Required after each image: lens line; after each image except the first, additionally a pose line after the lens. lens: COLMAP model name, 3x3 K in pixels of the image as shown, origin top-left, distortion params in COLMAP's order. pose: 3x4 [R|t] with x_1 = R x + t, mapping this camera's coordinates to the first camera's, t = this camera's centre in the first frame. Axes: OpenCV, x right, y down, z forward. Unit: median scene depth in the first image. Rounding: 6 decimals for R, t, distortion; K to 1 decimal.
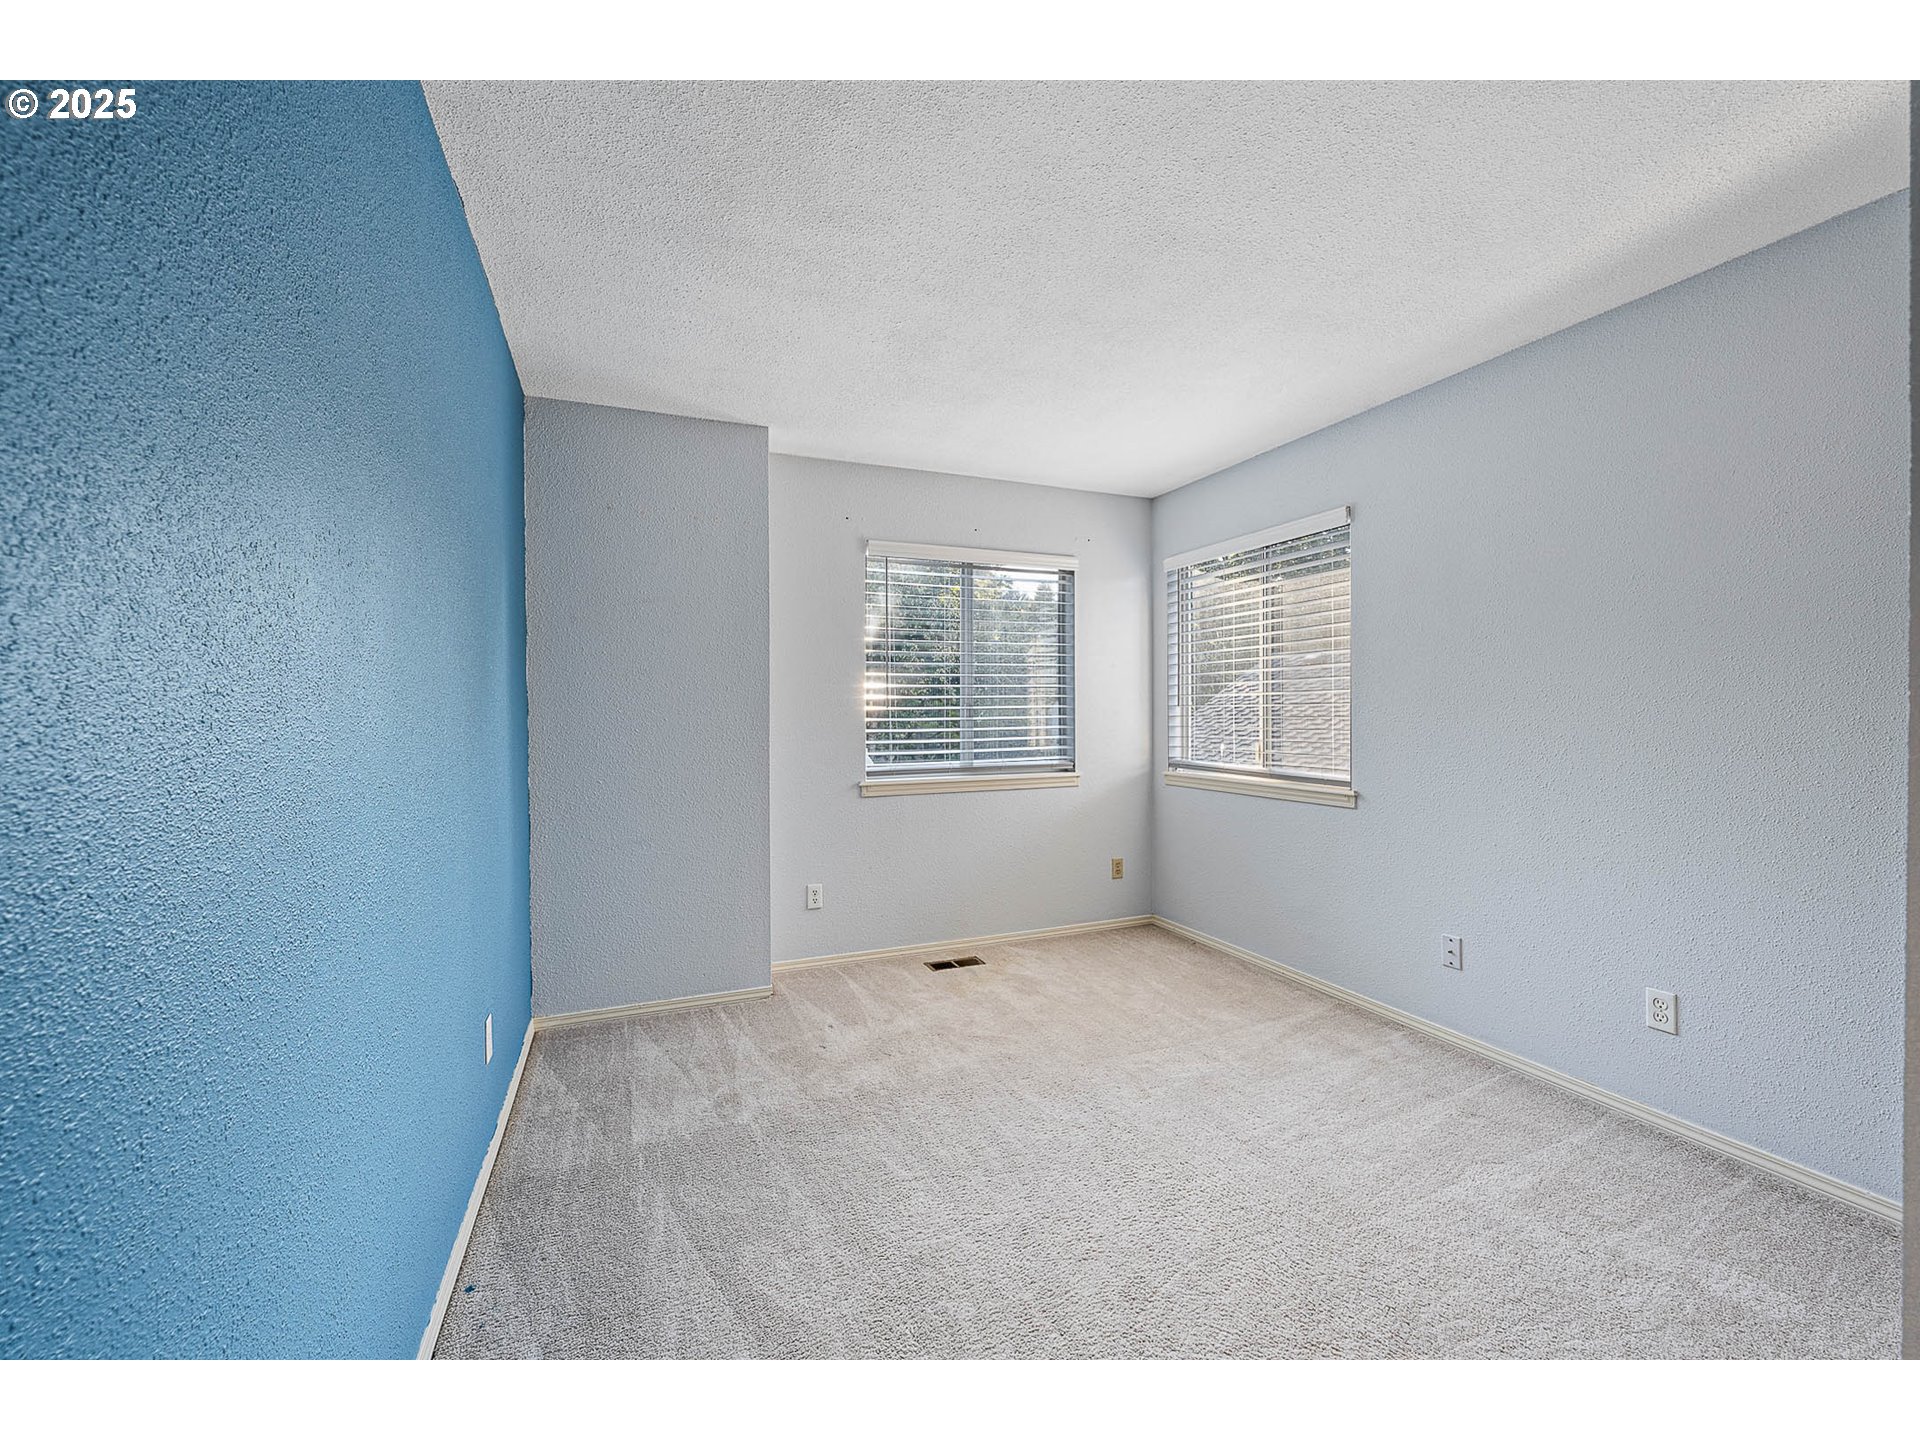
lens RADIAL K [[784.2, 0, 954.4], [0, 784.2, 691.2], [0, 0, 1]] dist [0.000729, 0.000004]
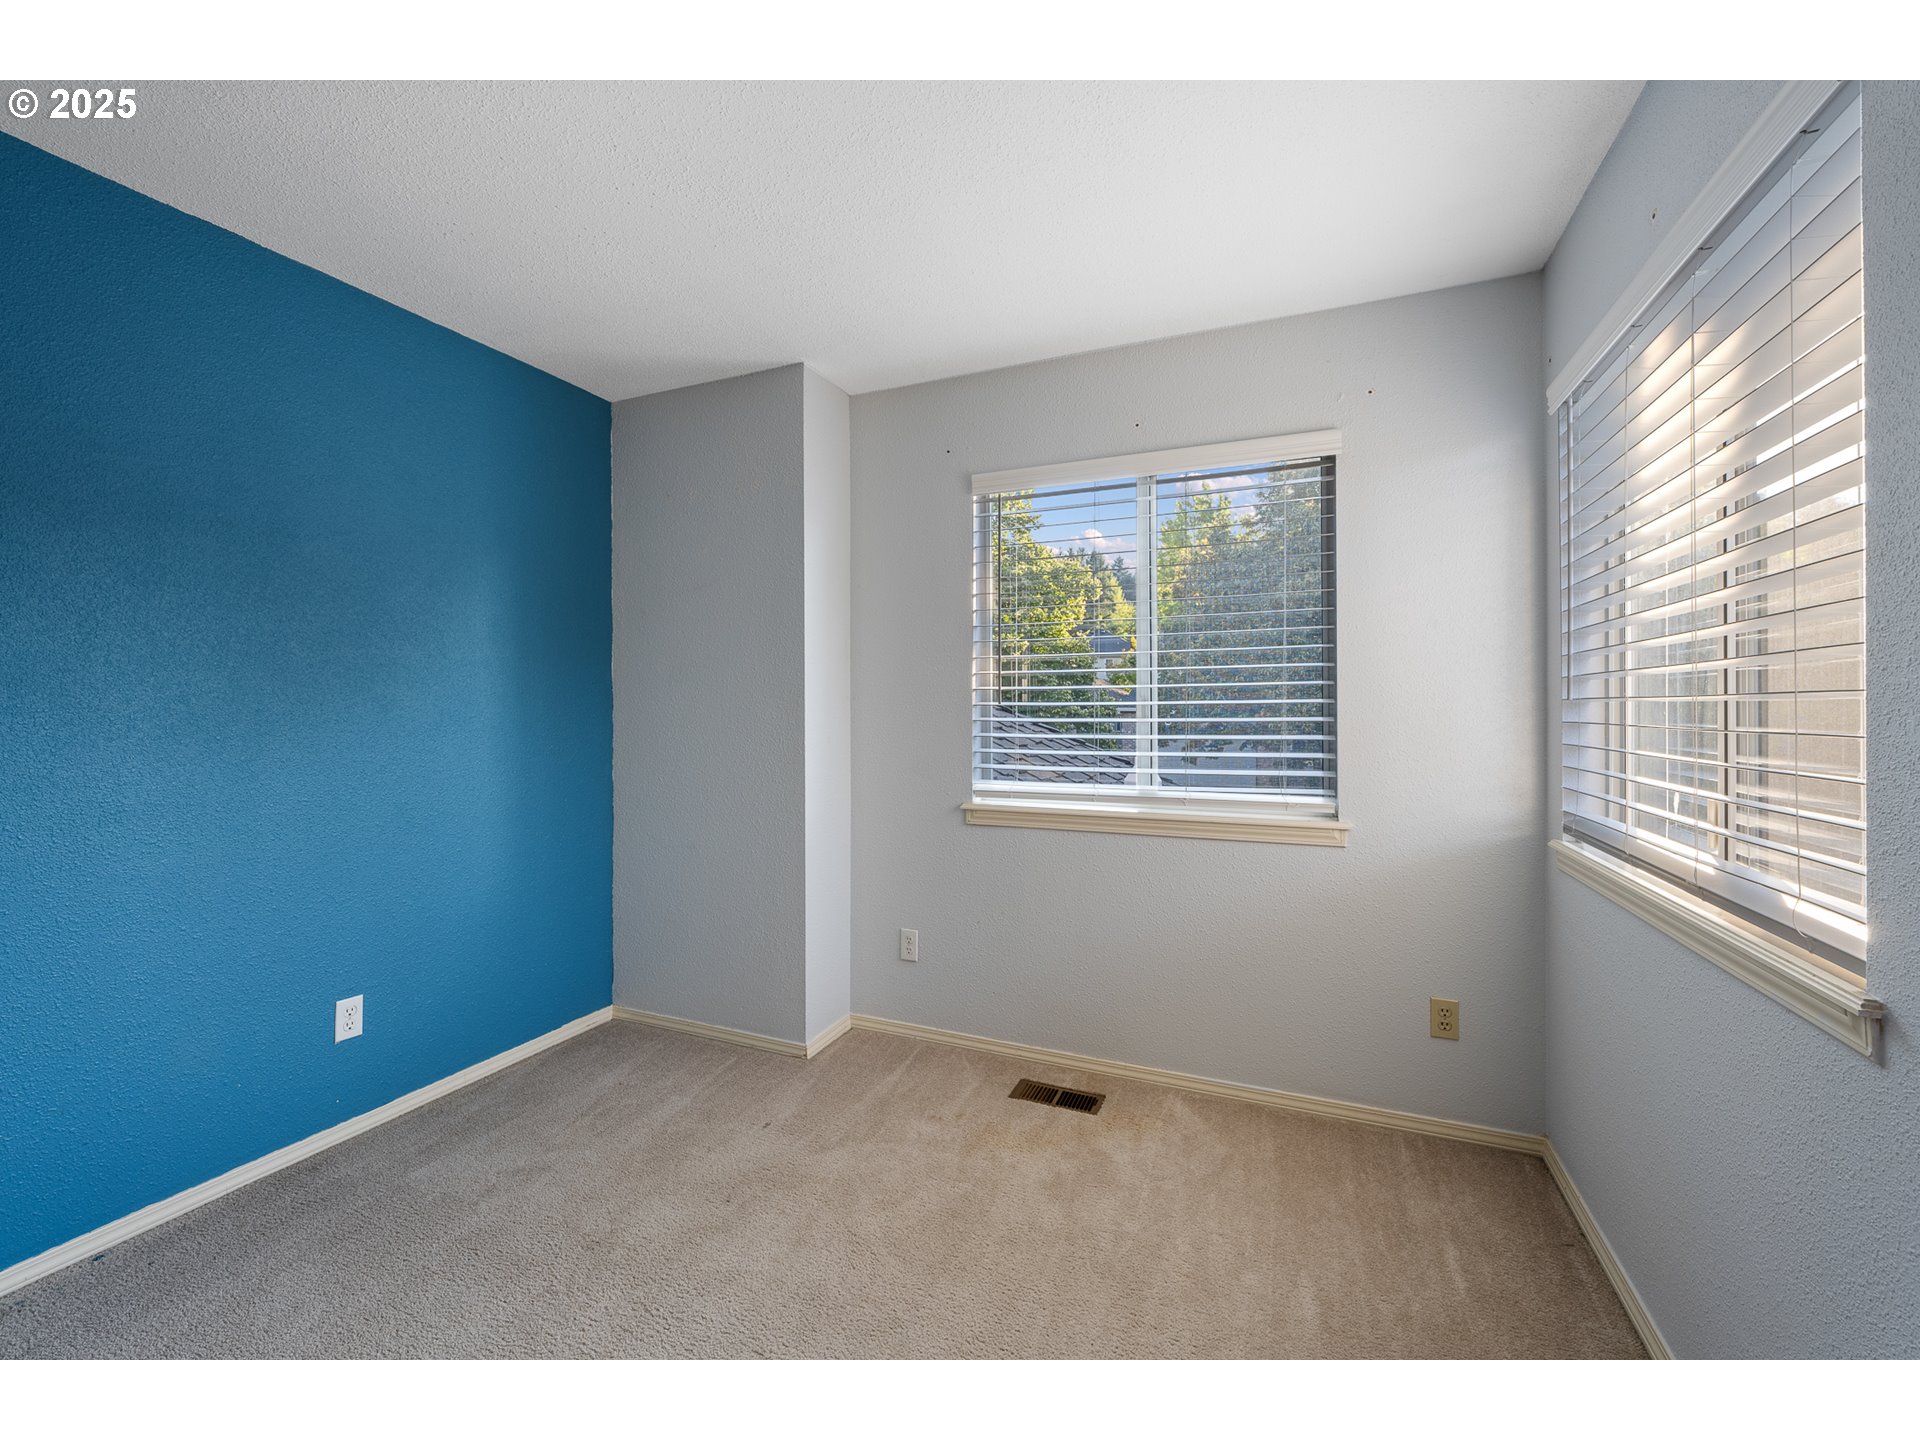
lens RADIAL K [[784.2, 0, 954.4], [0, 784.2, 691.2], [0, 0, 1]] dist [0.000729, 0.000004]
pose [[0.695386, -0.010994, -0.718552, 0.416445], [0.012778, 0.999914, -0.002933, 0.011941], [0.718522, -0.007142, 0.695467, 0.491684]]
